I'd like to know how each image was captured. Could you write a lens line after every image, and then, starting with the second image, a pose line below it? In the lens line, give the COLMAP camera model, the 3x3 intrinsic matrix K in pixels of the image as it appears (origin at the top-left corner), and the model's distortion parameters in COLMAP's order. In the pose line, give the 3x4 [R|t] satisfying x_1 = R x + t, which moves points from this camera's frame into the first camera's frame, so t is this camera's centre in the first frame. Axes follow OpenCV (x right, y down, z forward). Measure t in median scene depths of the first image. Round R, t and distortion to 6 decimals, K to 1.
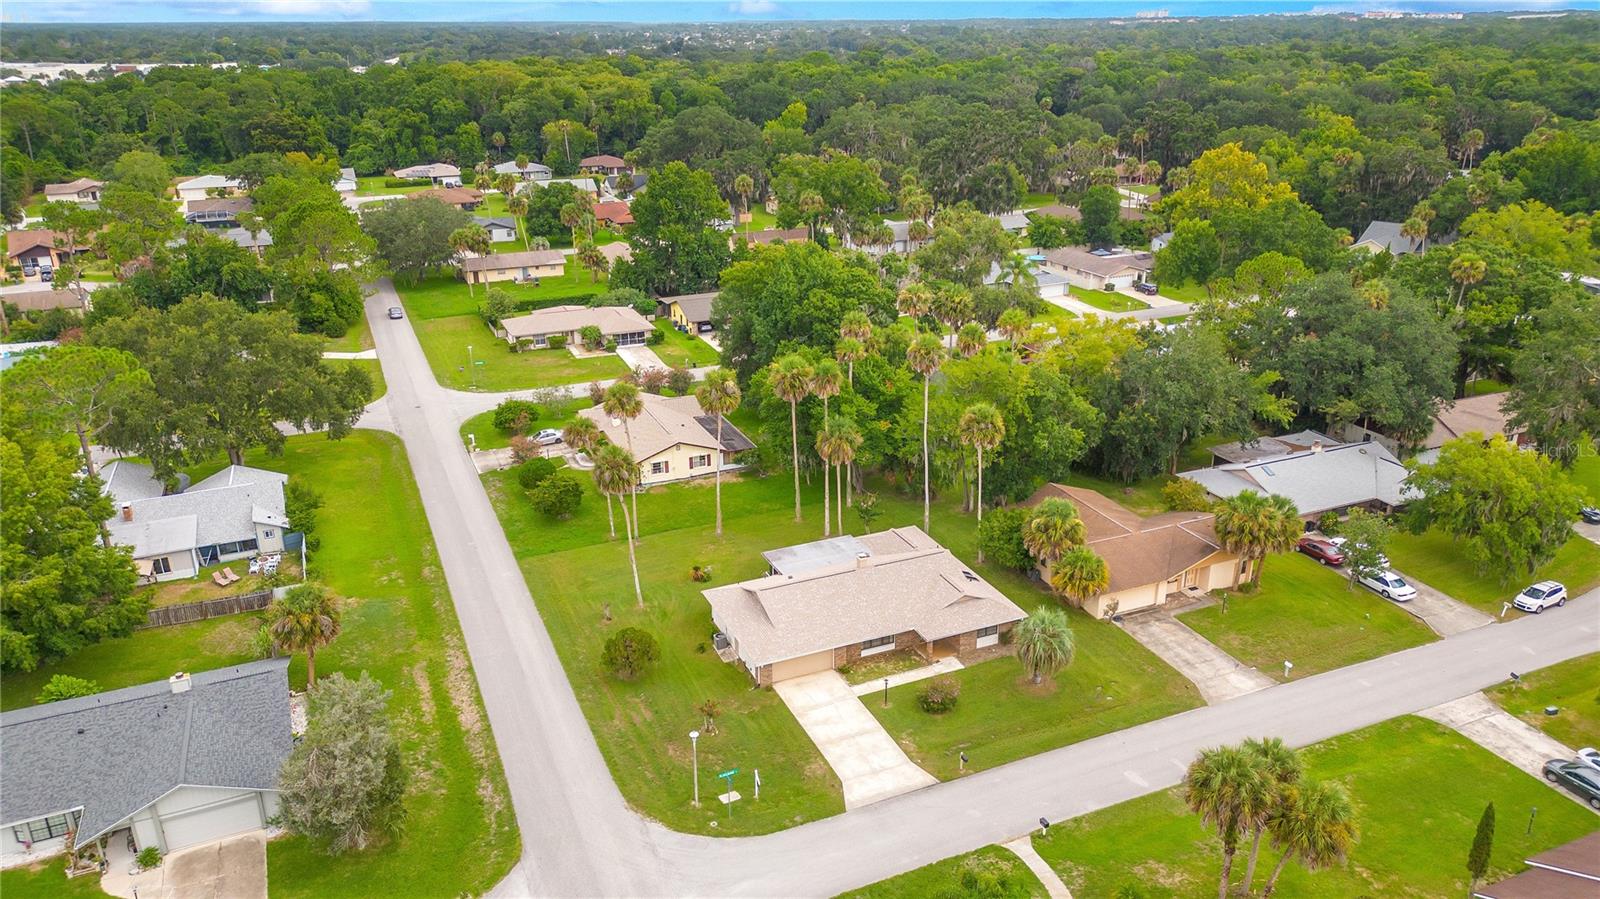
lens RADIAL K [[1094.5, 0, 800.0], [0, 1094.5, 449.5], [0, 0, 1]] dist [0.151291, -0.385406]
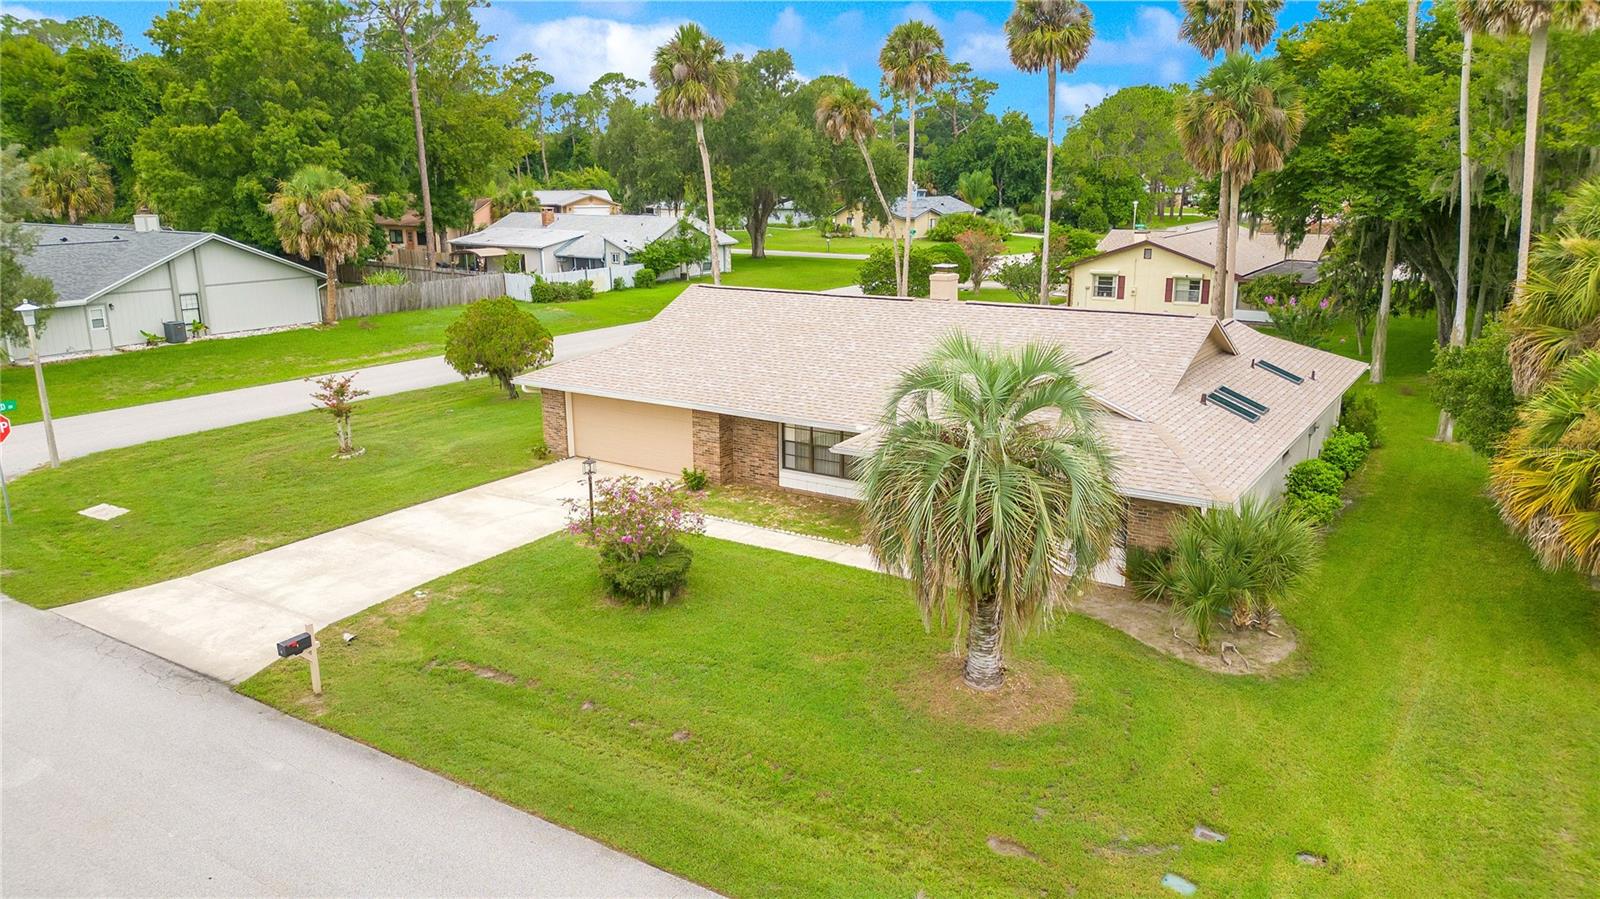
lens RADIAL K [[1106.6, 0, 796.9], [0, 1106.6, 453.9], [0, 0, 1]] dist [0.086012, -0.097434]
pose [[0.549699, 0.216670, -0.806774, 0.328608], [-0.294497, 0.954036, 0.055563, 0.143361], [0.781730, 0.207050, 0.588242, 0.719416]]
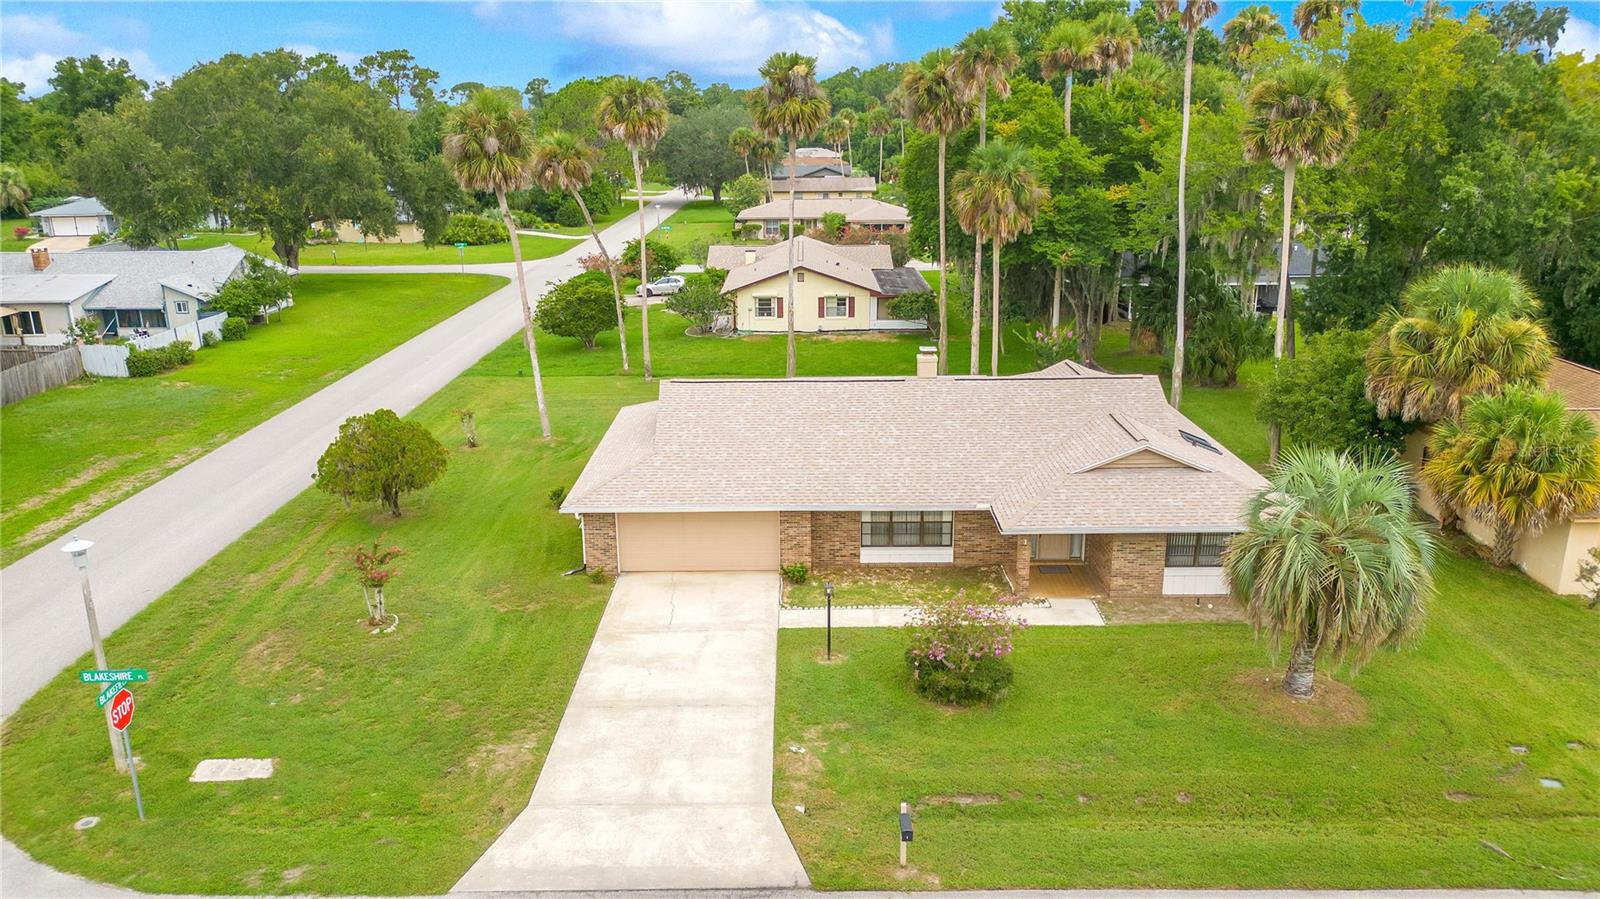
lens RADIAL K [[1106.6, 0, 796.9], [0, 1106.6, 453.9], [0, 0, 1]] dist [0.086012, -0.097434]
pose [[0.917462, 0.117659, -0.380026, 0.172067], [-0.142541, 0.989063, -0.037903, 0.153765], [0.371410, 0.088944, 0.924199, 0.553006]]
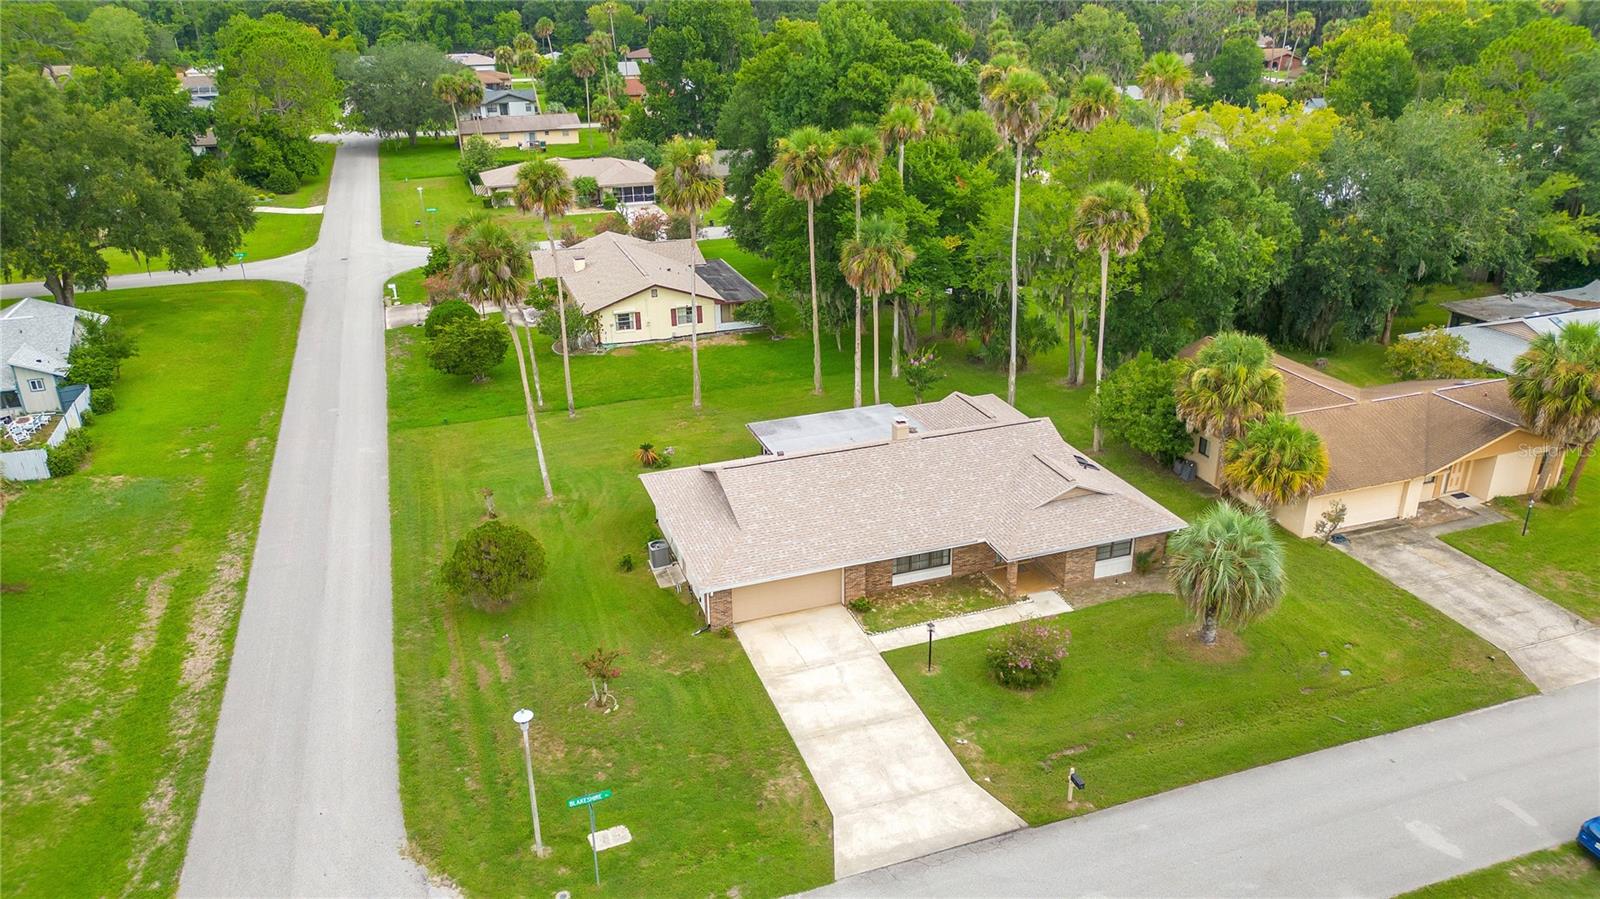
lens RADIAL K [[1106.6, 0, 796.9], [0, 1106.6, 453.9], [0, 0, 1]] dist [0.086012, -0.097434]
pose [[0.997131, 0.024292, -0.071698, 0.041771], [-0.021053, 0.998738, 0.045589, 0.085004], [0.072715, -0.043948, 0.996384, 0.379737]]
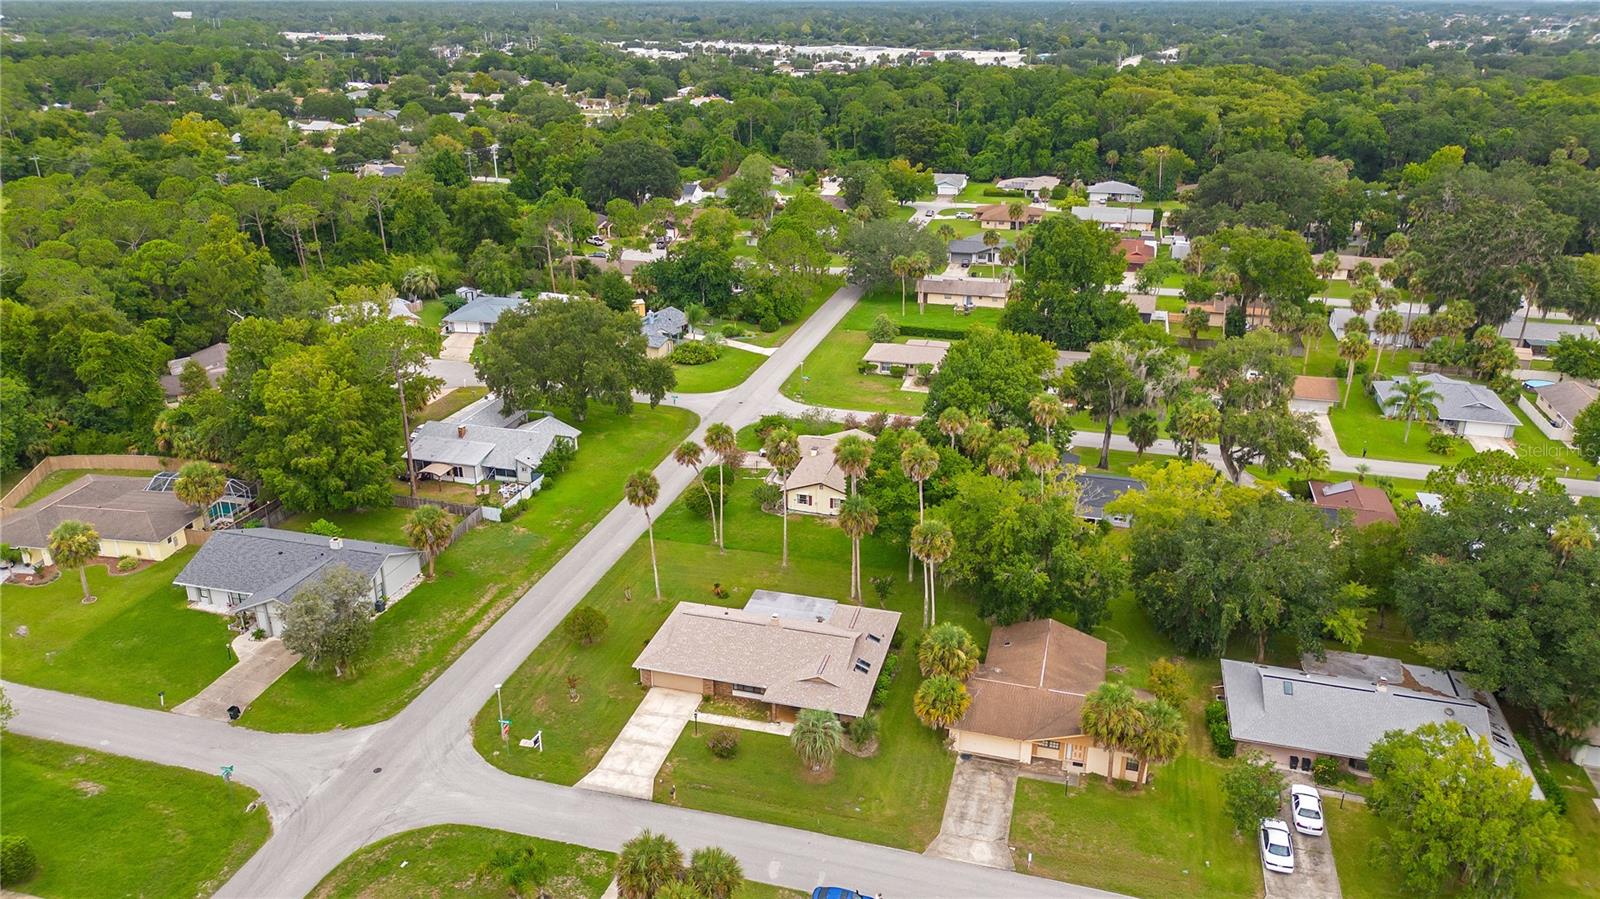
lens RADIAL K [[1106.6, 0, 796.9], [0, 1106.6, 453.9], [0, 0, 1]] dist [0.086012, -0.097434]
pose [[0.781742, 0.244458, -0.573690, 0.674276], [-0.235245, 0.967596, 0.091749, -0.174058], [0.577529, 0.063234, 0.813917, 0.044679]]
